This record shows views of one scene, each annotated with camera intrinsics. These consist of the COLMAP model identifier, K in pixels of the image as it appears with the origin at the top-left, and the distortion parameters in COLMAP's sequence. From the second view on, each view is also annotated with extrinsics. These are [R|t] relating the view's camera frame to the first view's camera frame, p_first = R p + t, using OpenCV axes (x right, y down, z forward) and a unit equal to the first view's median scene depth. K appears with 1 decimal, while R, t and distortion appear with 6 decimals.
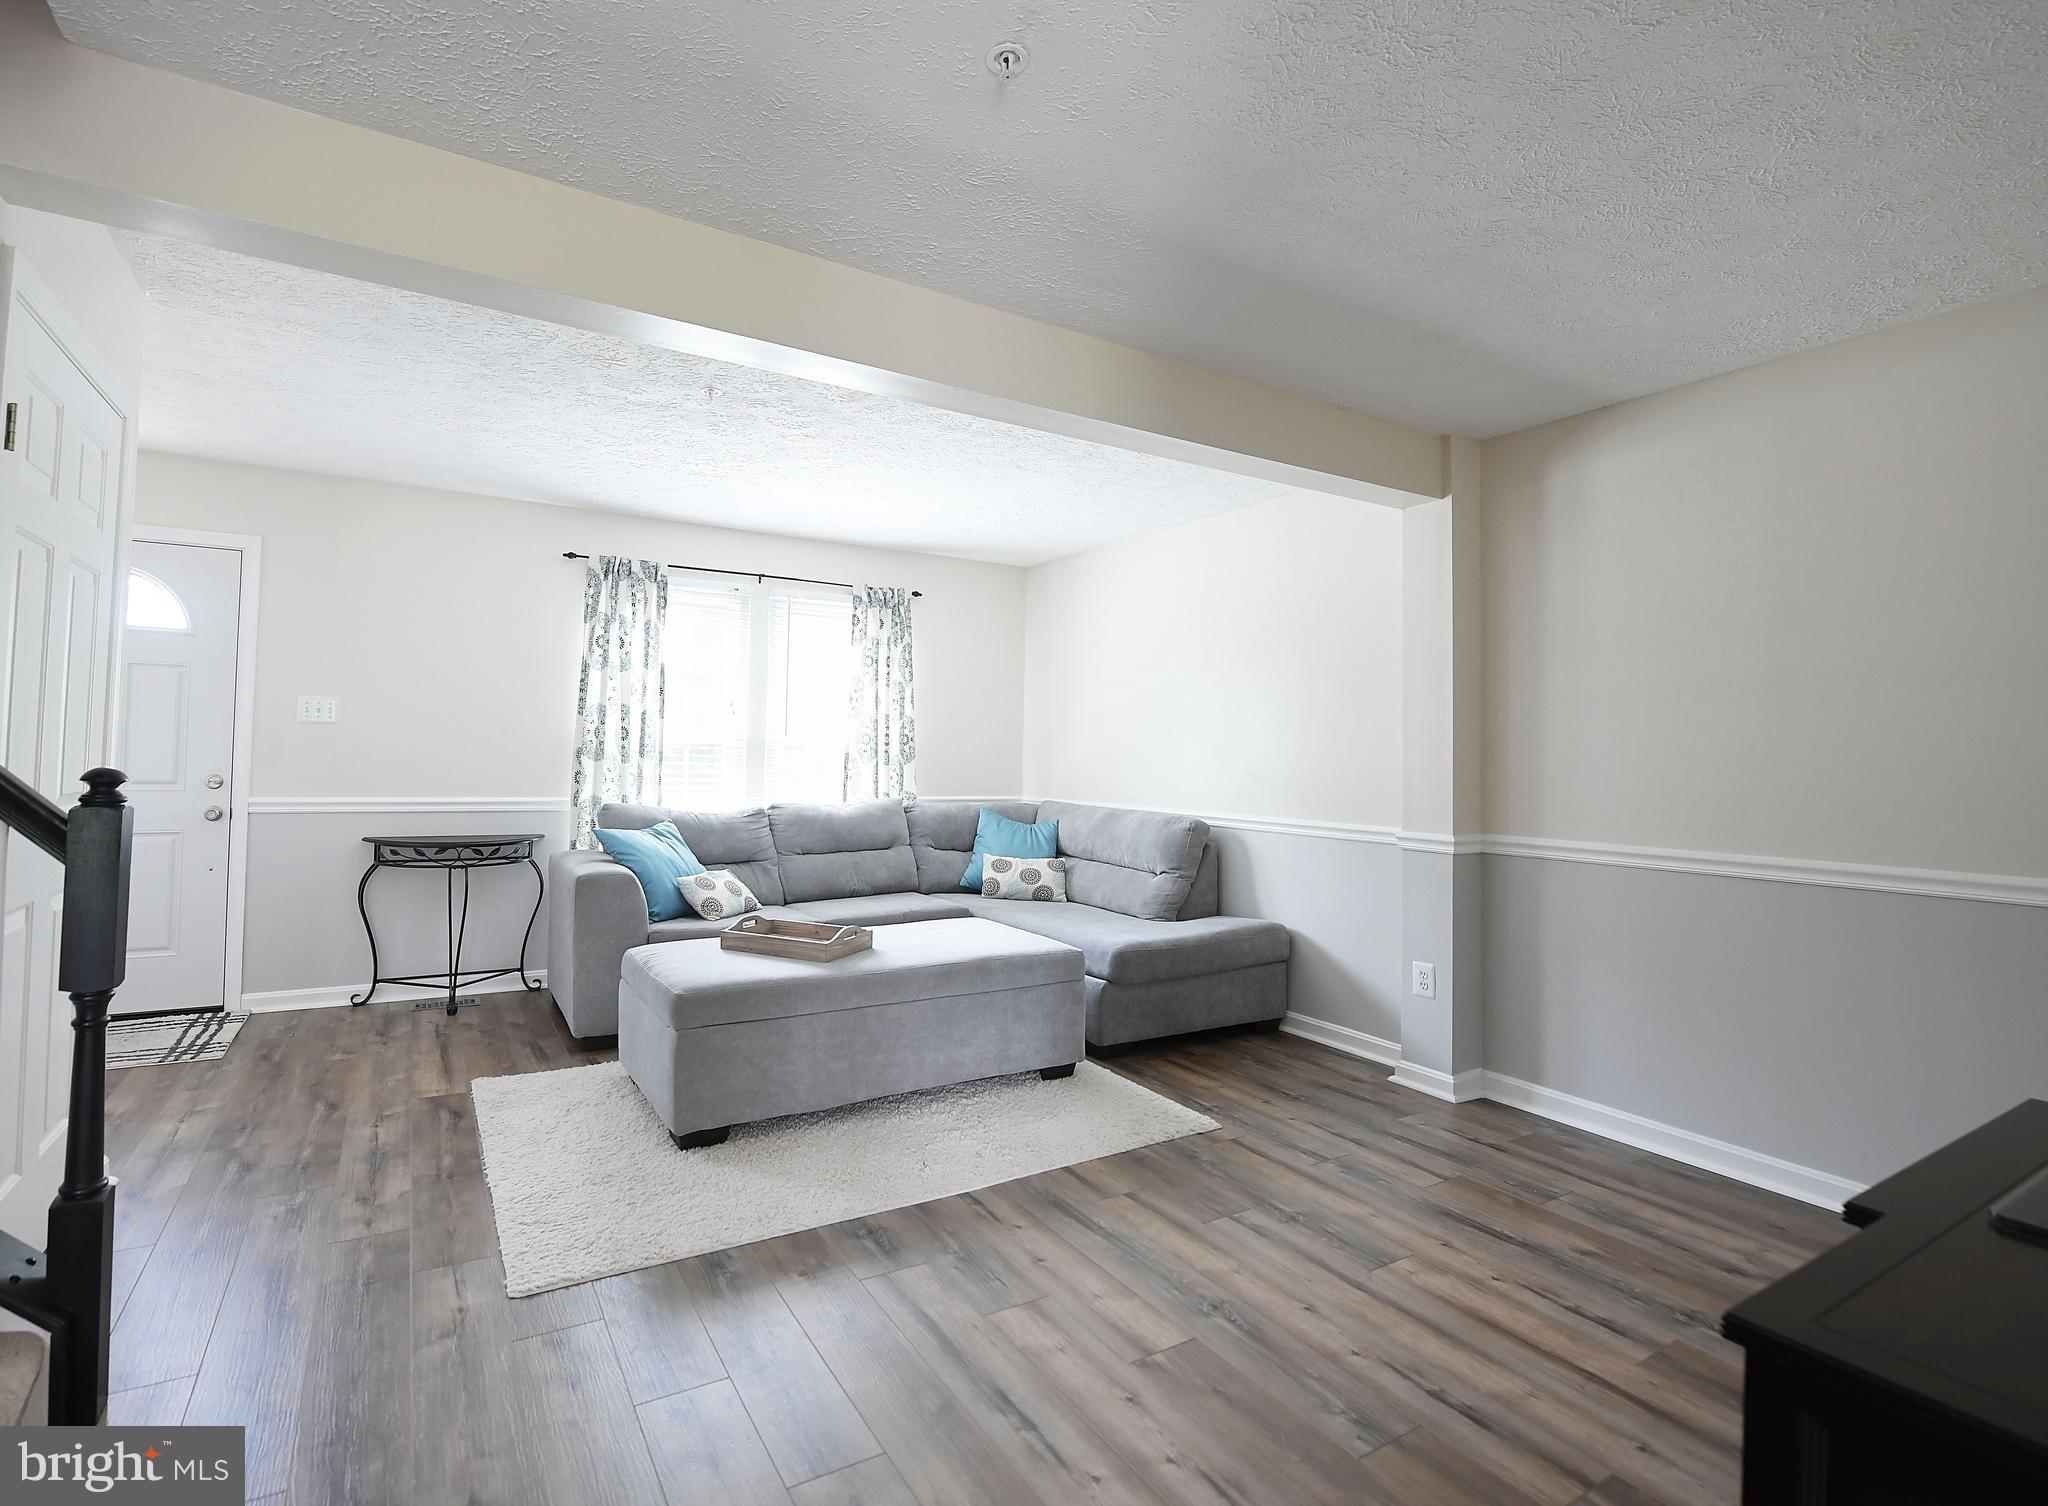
lens RADIAL K [[979.8, 0, 1025.2], [0, 979.8, 748.9], [0, 0, 1]] dist [0.001849, 0.000623]
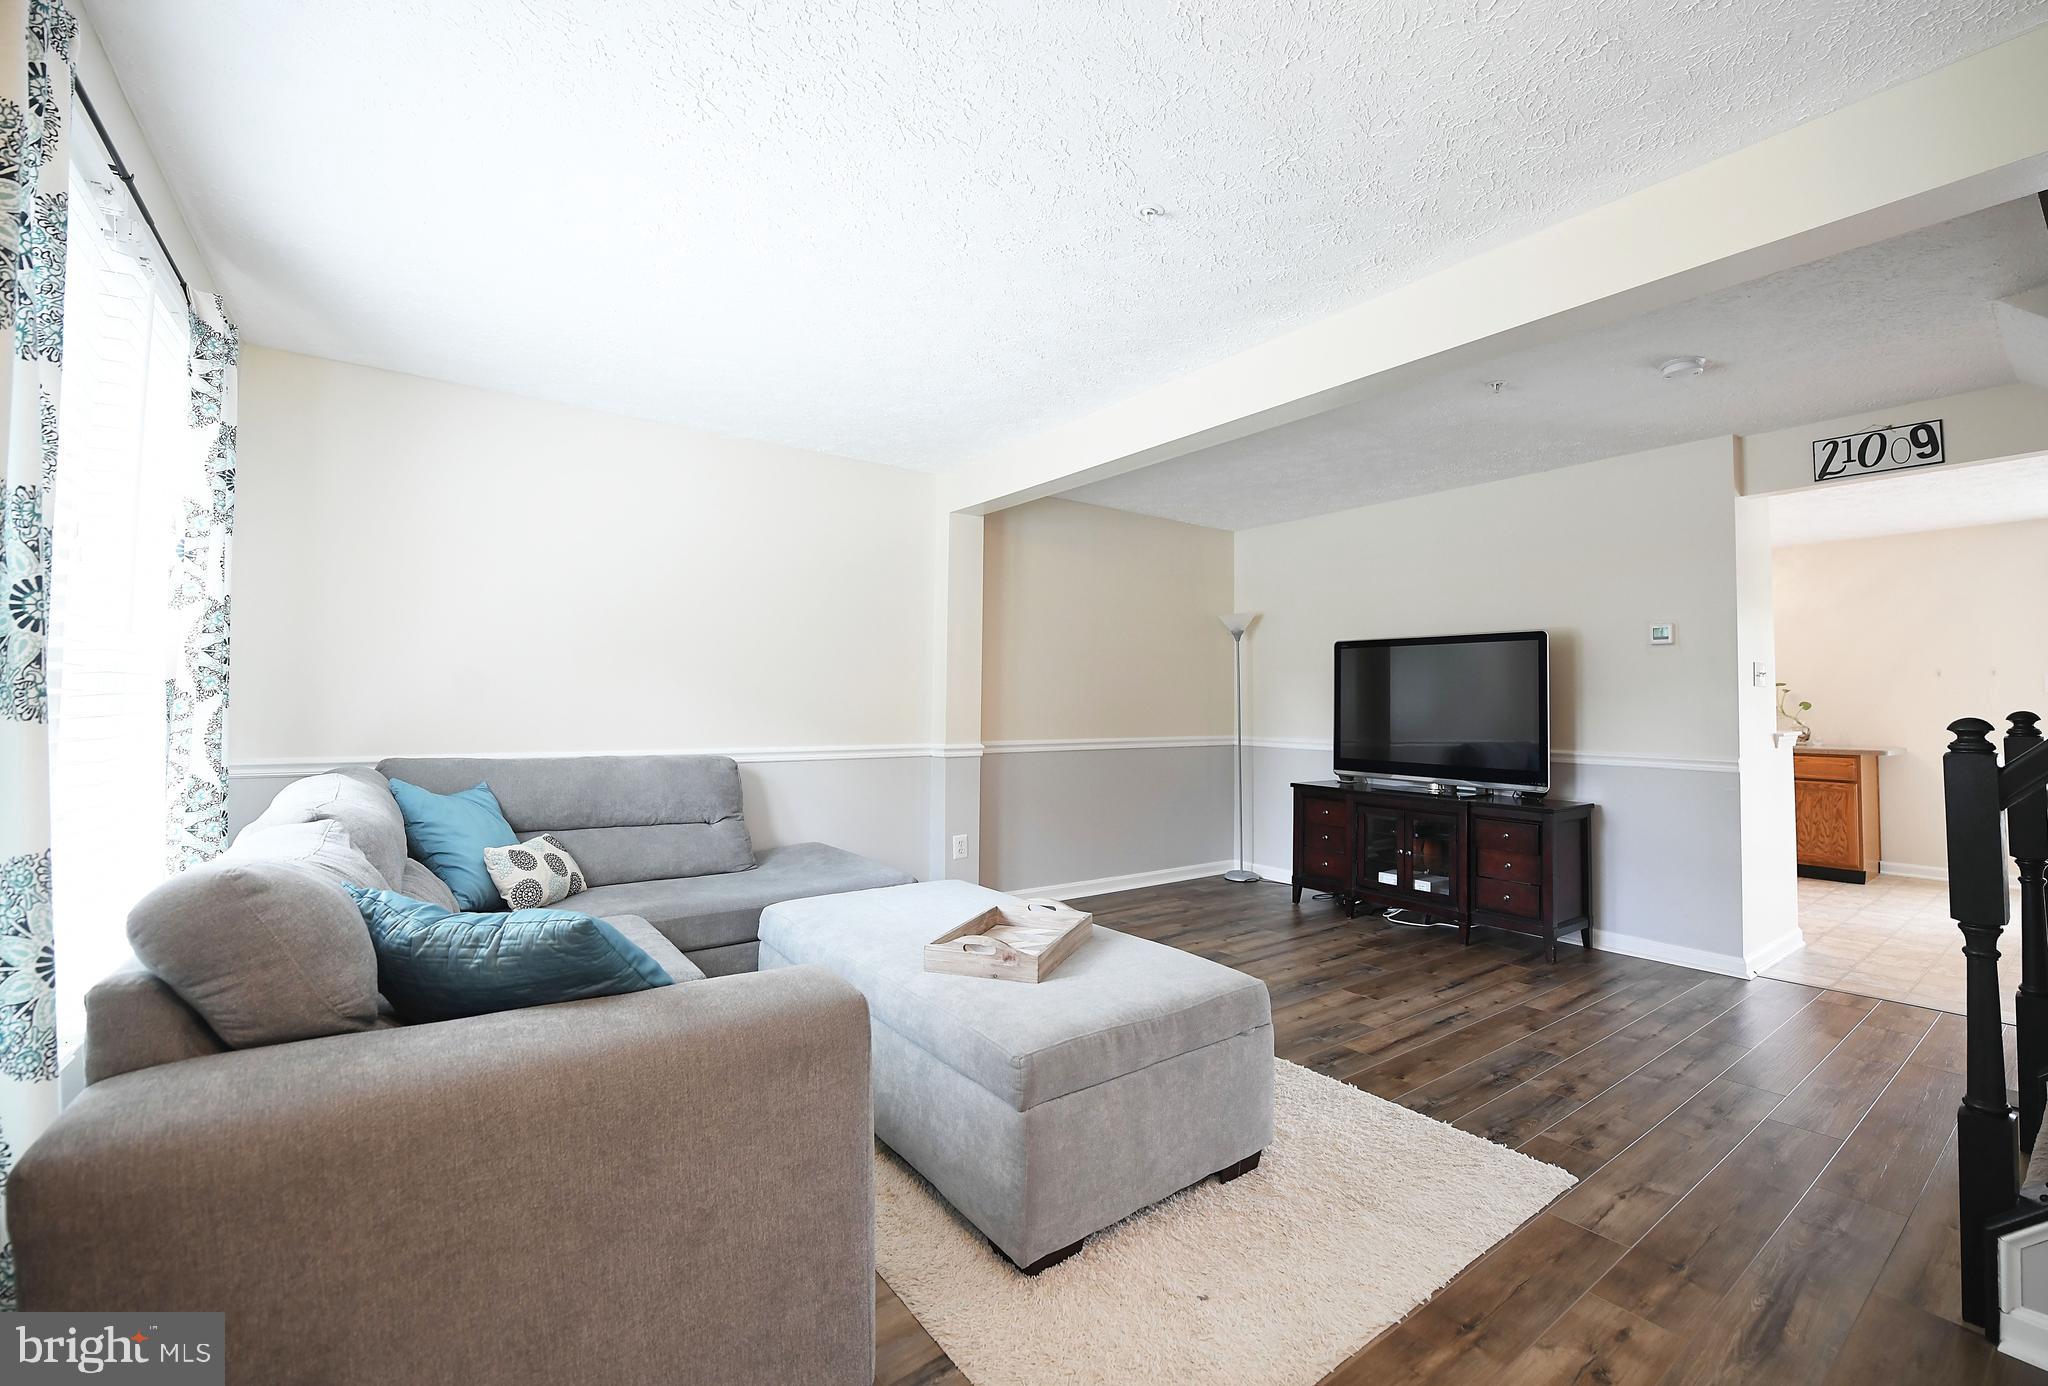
lens RADIAL K [[854.2, 0, 1026.7], [0, 854.2, 689.5], [0, 0, 1]] dist [-0.003679, -0.000539]
pose [[-0.078508, -0.003923, 0.996906, -1.369806], [-0.019800, 0.999801, 0.002375, -0.000300], [-0.996717, -0.019553, -0.078570, 1.623043]]
